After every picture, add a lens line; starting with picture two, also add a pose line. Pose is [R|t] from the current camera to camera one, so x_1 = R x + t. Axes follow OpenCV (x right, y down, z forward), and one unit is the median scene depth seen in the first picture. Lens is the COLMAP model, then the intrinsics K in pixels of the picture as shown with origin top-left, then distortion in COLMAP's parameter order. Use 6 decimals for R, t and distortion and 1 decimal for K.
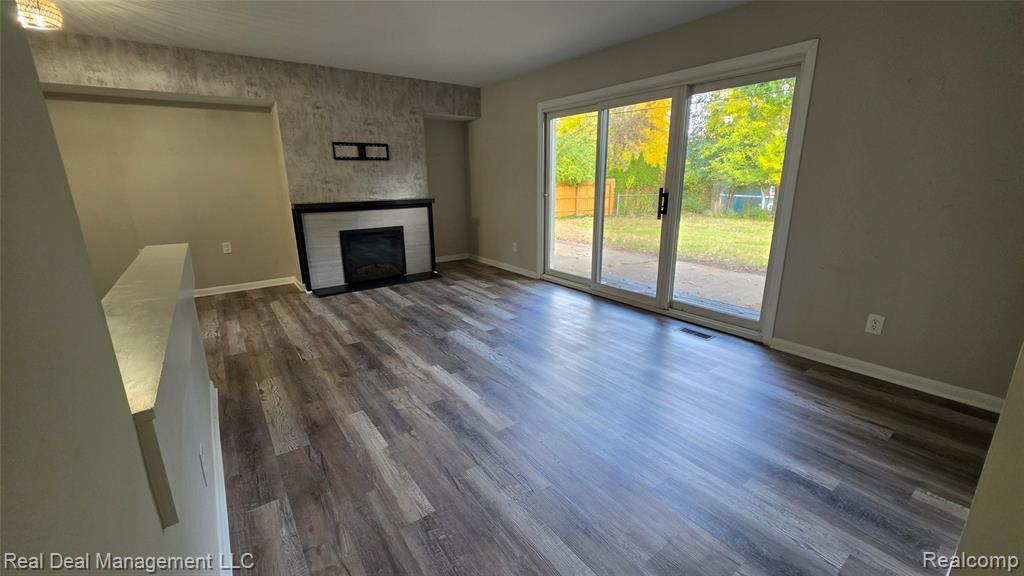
lens RADIAL K [[411.3, 0, 514.6], [0, 411.3, 285.9], [0, 0, 1]] dist [0.002306, 0.000026]
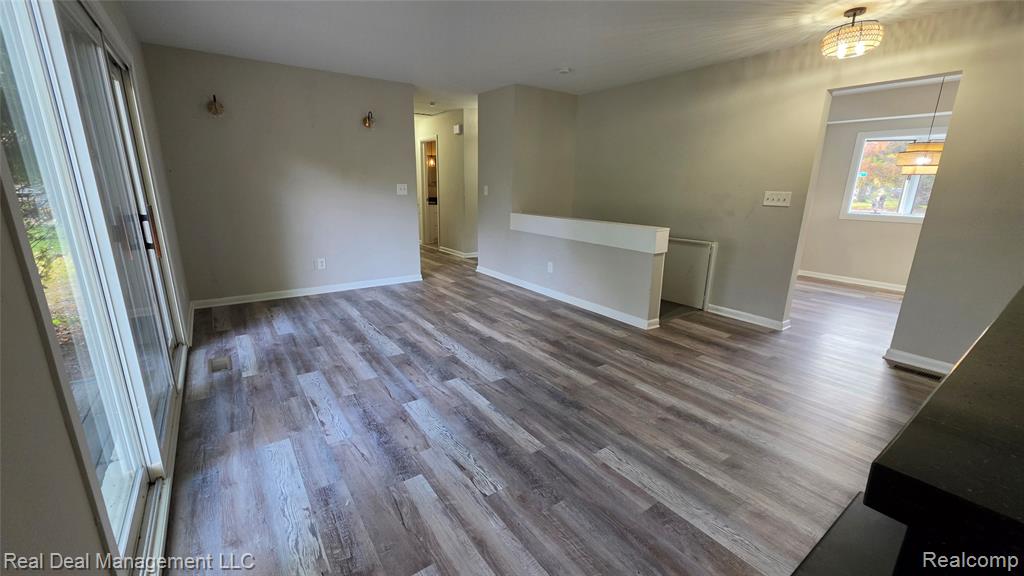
lens RADIAL K [[411.3, 0, 510.1], [0, 411.3, 288.5], [0, 0, 1]] dist [0.002306, 0.000026]
pose [[-0.999861, -0.004208, 0.016133, -0.198937], [0.004262, 0.870965, 0.491326, -0.467121], [-0.016119, 0.491327, -0.870826, 1.722328]]
